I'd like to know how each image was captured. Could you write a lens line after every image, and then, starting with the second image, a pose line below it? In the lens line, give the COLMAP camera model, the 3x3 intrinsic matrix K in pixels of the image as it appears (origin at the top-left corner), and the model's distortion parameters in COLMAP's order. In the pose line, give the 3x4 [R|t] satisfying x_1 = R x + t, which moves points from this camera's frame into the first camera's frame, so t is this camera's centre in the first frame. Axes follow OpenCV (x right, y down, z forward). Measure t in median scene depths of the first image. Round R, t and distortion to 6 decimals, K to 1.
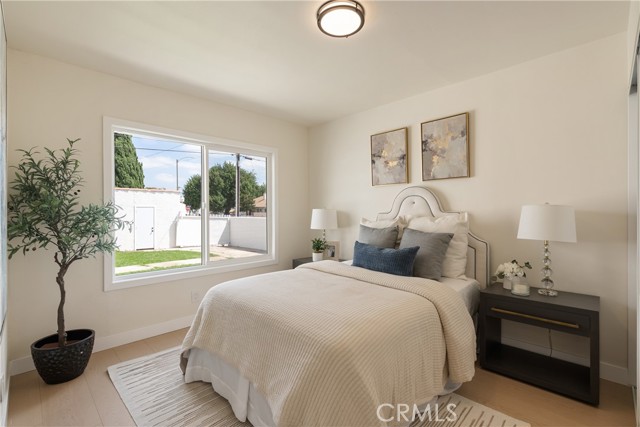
lens RADIAL K [[306.2, 0, 322.9], [0, 306.2, 211.3], [0, 0, 1]] dist [-0.001603, -0.000094]
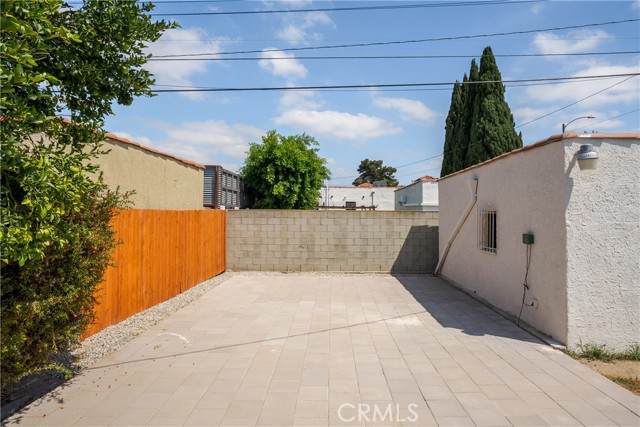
lens RADIAL K [[369.2, 0, 318.8], [0, 369.2, 208.6], [0, 0, 1]] dist [-0.000672, 0.000967]
pose [[0.701709, 0.003843, -0.712453, -0.210198], [-0.013889, 0.999869, -0.008286, 0.000707], [0.712328, 0.015710, 0.701671, 0.128557]]
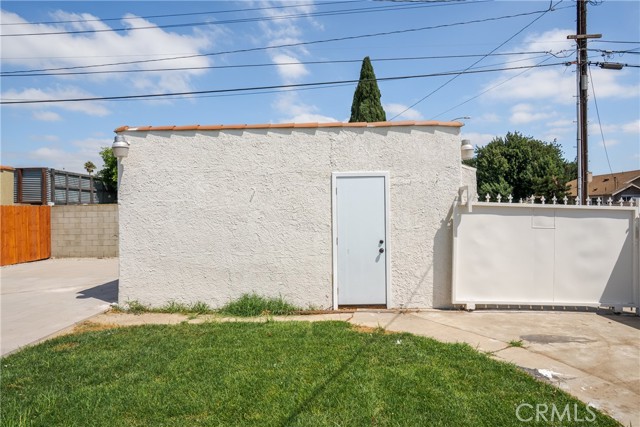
lens RADIAL K [[335.3, 0, 321.9], [0, 335.3, 209.8], [0, 0, 1]] dist [-0.025160, 0.001955]
pose [[0.704868, -0.011788, -0.709240, -0.108560], [0.014231, 0.999896, -0.002476, 0.006734], [0.709196, -0.008347, 0.704962, 0.218958]]
